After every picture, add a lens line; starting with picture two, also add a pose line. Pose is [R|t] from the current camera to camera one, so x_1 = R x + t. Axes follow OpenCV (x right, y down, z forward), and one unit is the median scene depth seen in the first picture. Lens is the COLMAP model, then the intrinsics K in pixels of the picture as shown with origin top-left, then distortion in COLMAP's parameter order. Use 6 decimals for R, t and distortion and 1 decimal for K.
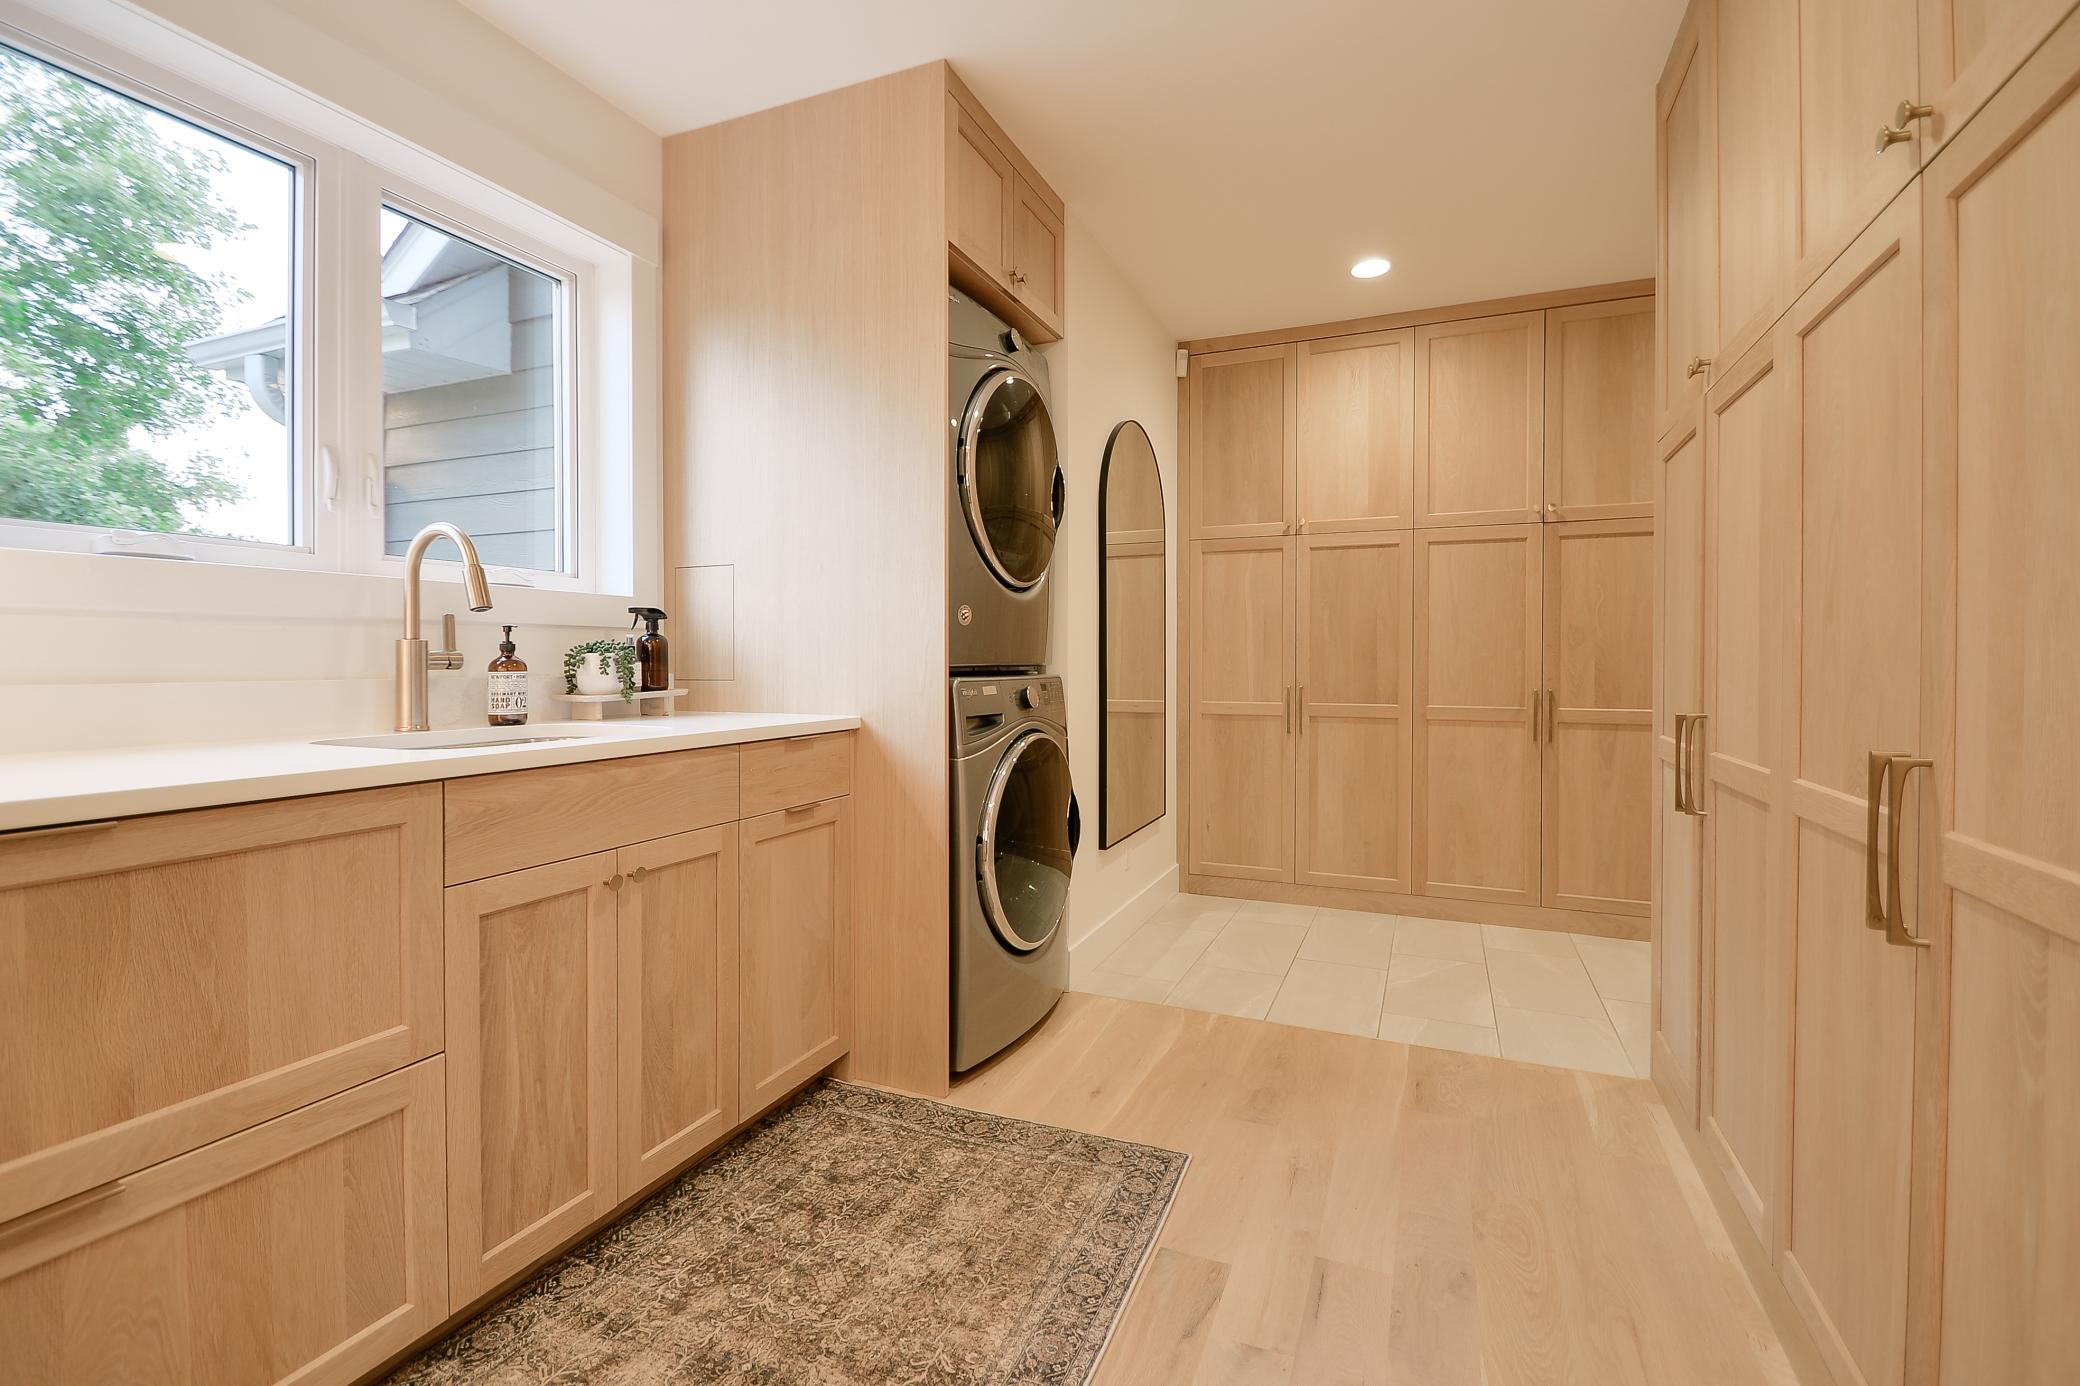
lens RADIAL K [[931.7, 0, 1038.7], [0, 931.7, 683.4], [0, 0, 1]] dist [0.020111, -0.016911]
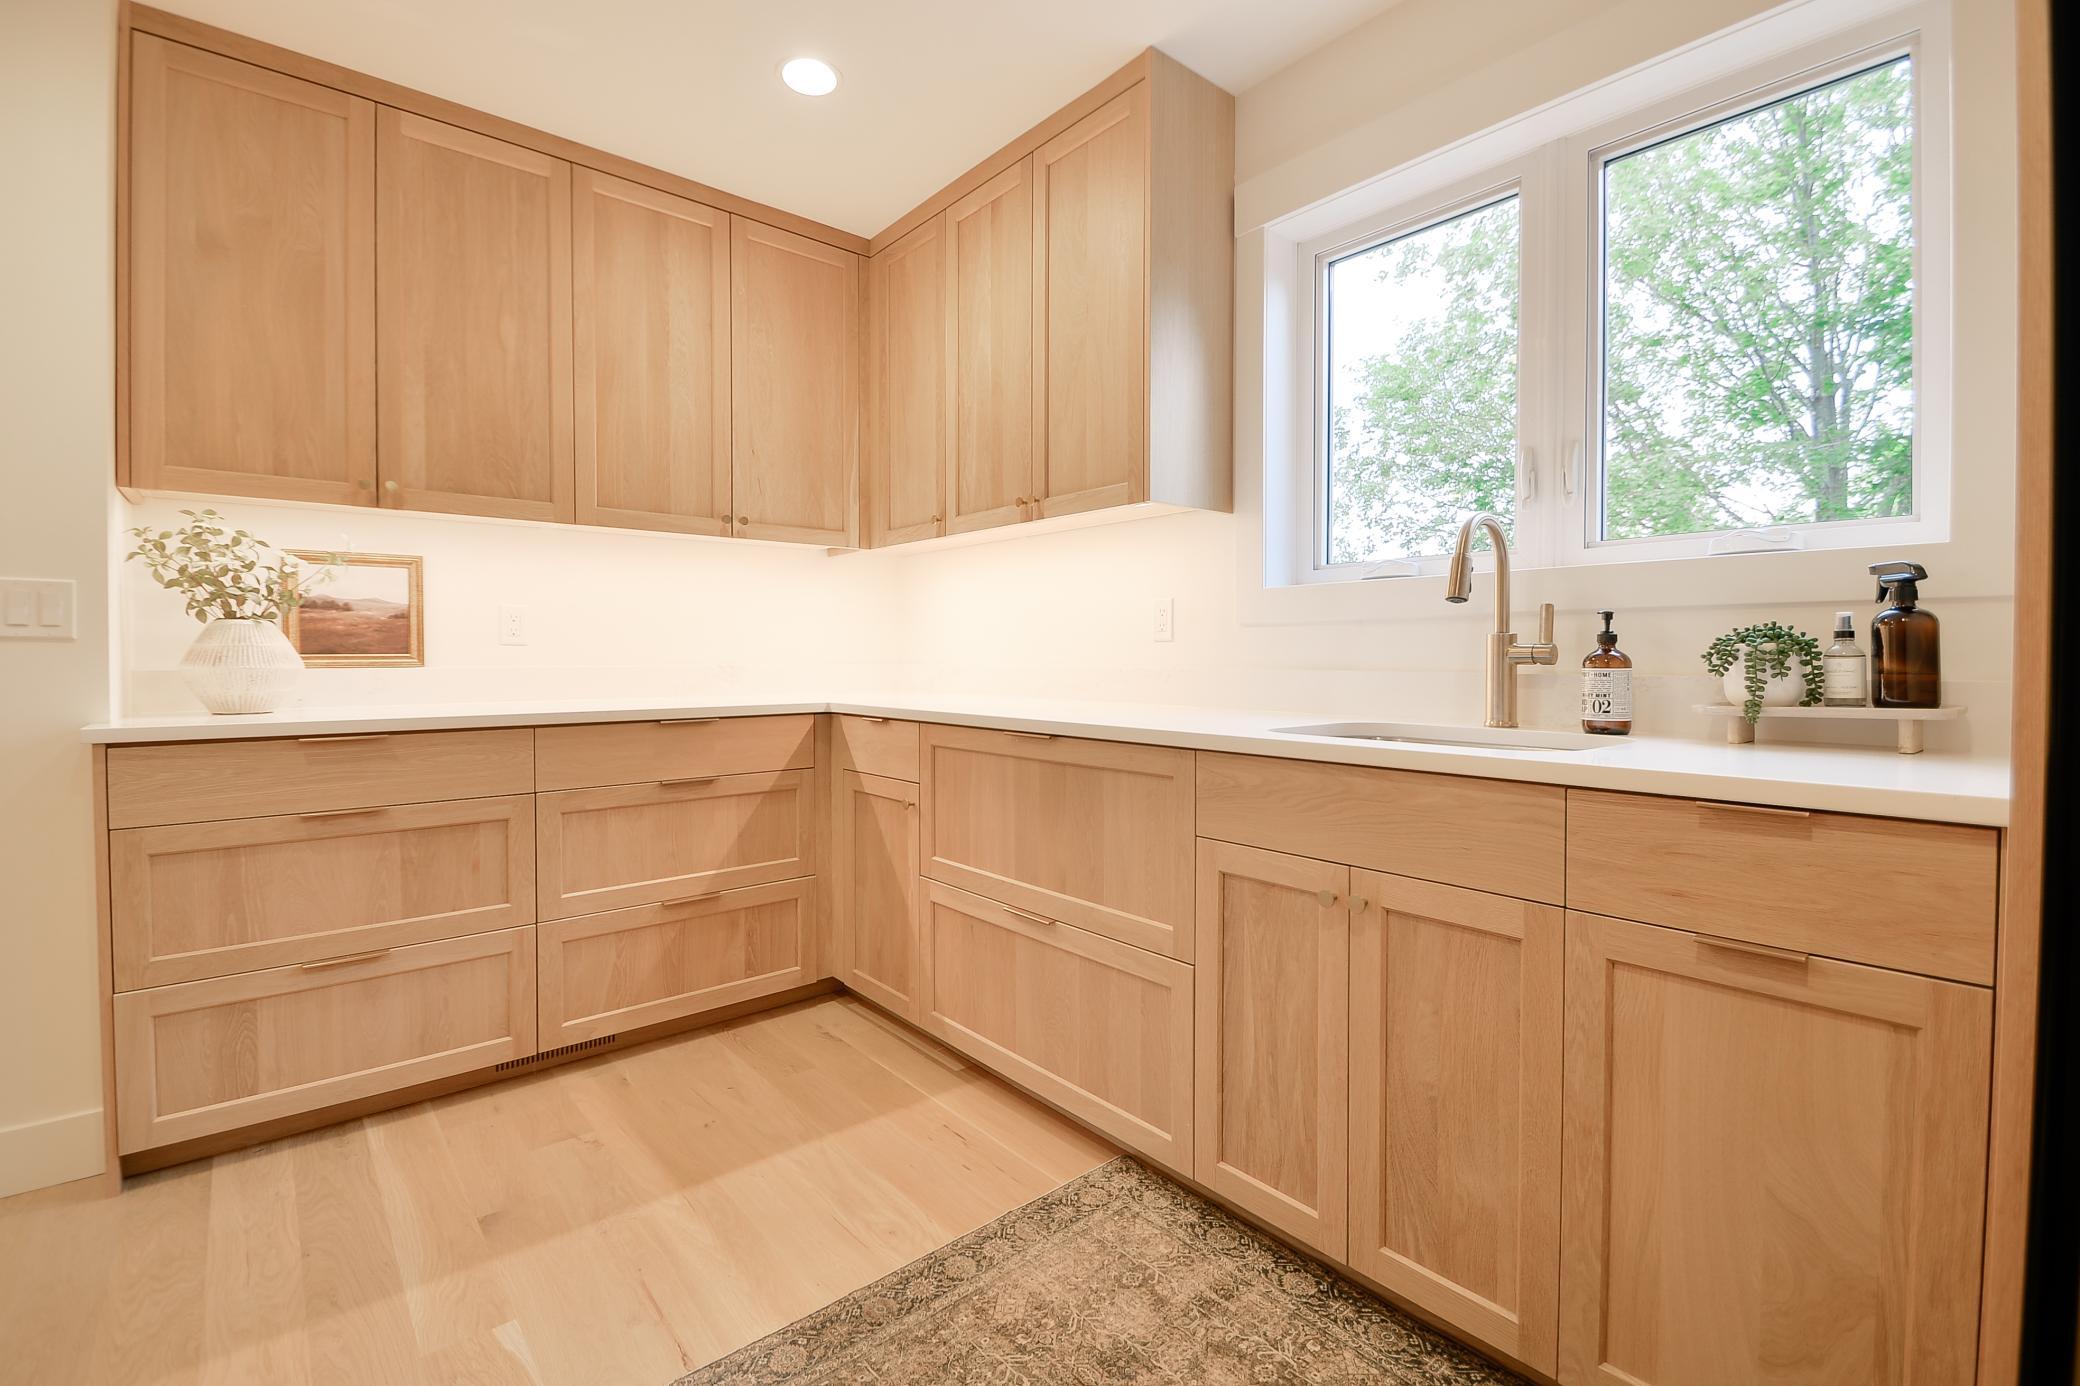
lens RADIAL K [[931.7, 0, 1038.7], [0, 931.7, 683.4], [0, 0, 1]] dist [0.020111, -0.016911]
pose [[-0.450151, 0.026151, -0.892570, 0.465429], [-0.024933, 0.998813, 0.041838, -0.026017], [0.892605, 0.041088, -0.448964, 1.120731]]
